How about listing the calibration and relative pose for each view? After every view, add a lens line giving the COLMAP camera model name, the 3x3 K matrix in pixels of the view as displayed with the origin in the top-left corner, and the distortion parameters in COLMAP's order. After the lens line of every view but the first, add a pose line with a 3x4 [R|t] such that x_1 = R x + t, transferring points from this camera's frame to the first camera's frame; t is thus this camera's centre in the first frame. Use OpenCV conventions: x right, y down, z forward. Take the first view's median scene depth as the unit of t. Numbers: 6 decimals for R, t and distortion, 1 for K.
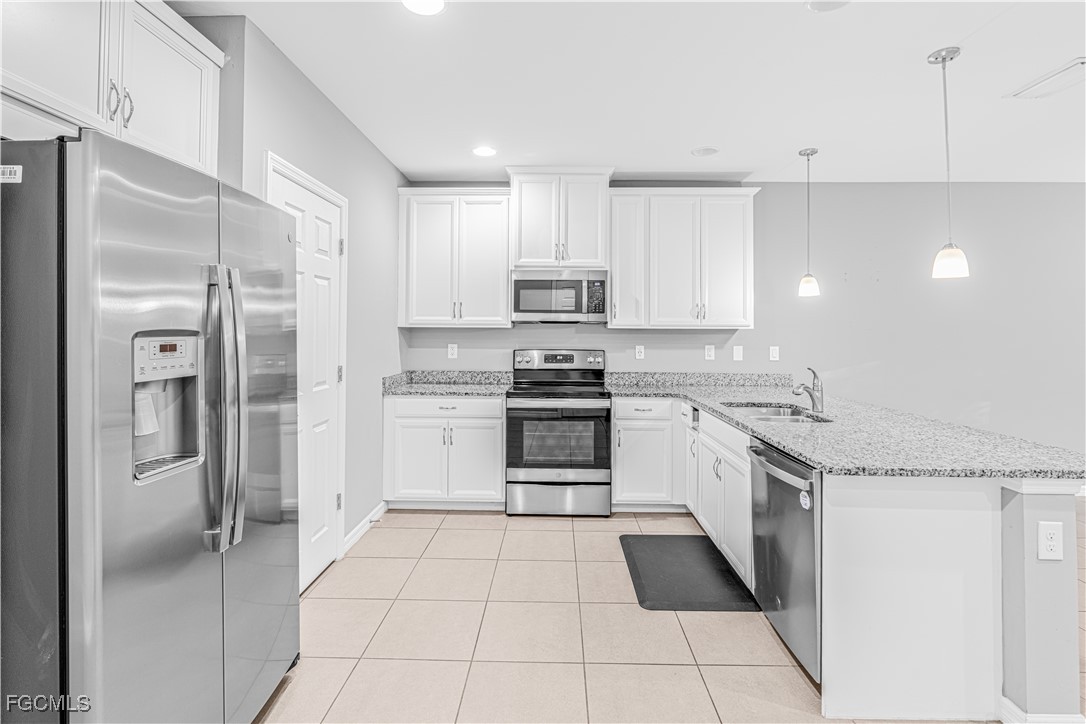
lens RADIAL K [[511.4, 0, 546.7], [0, 511.4, 323.5], [0, 0, 1]] dist [-0.007859, 0.002581]
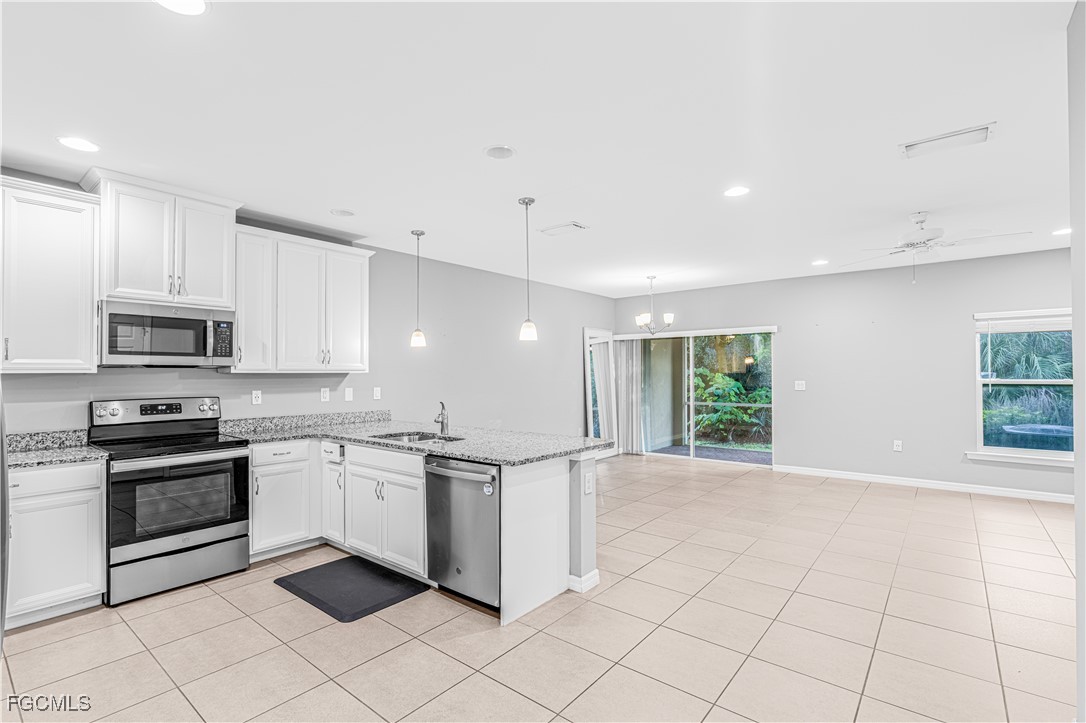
lens RADIAL K [[511.4, 0, 529.7], [0, 511.4, 369.1], [0, 0, 1]] dist [-0.007859, 0.002581]
pose [[0.625900, -0.000801, 0.779903, -0.274640], [-0.003181, 0.999989, 0.003579, -0.002770], [-0.779897, -0.004721, 0.625890, -0.009487]]
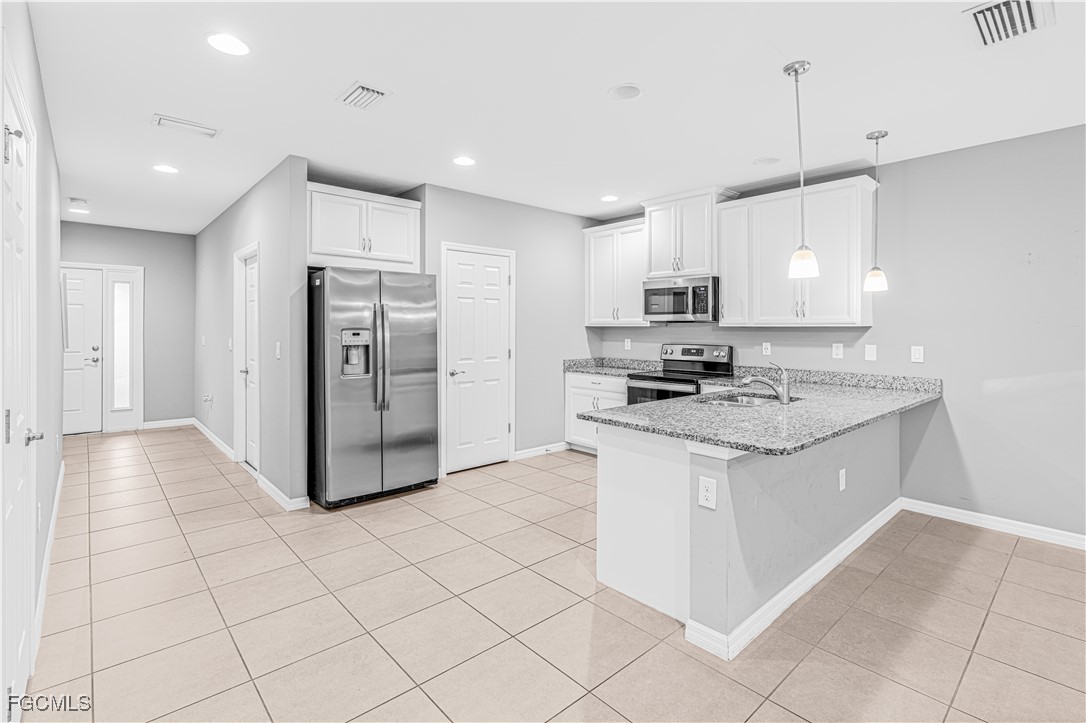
lens RADIAL K [[511.4, 0, 541.5], [0, 511.4, 328.7], [0, 0, 1]] dist [-0.007859, 0.002581]
pose [[0.682686, -0.001411, -0.730710, 0.705829], [0.010504, 0.999914, 0.007882, 0.001434], [0.730636, -0.013057, 0.682642, -0.072604]]
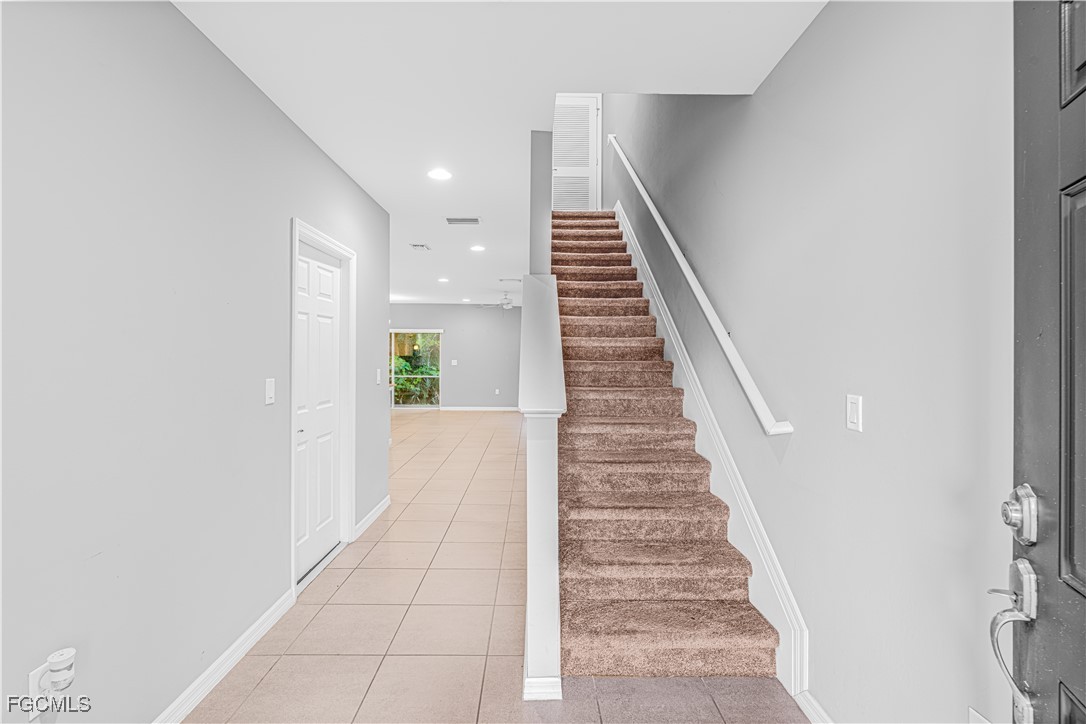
lens RADIAL K [[511.4, 0, 542.7], [0, 511.4, 357.1], [0, 0, 1]] dist [-0.007859, 0.002581]
pose [[-0.029364, -0.002604, 0.999565, -0.575674], [-0.017961, 0.999837, 0.002077, -0.000456], [-0.999407, -0.017893, -0.029406, -0.030784]]
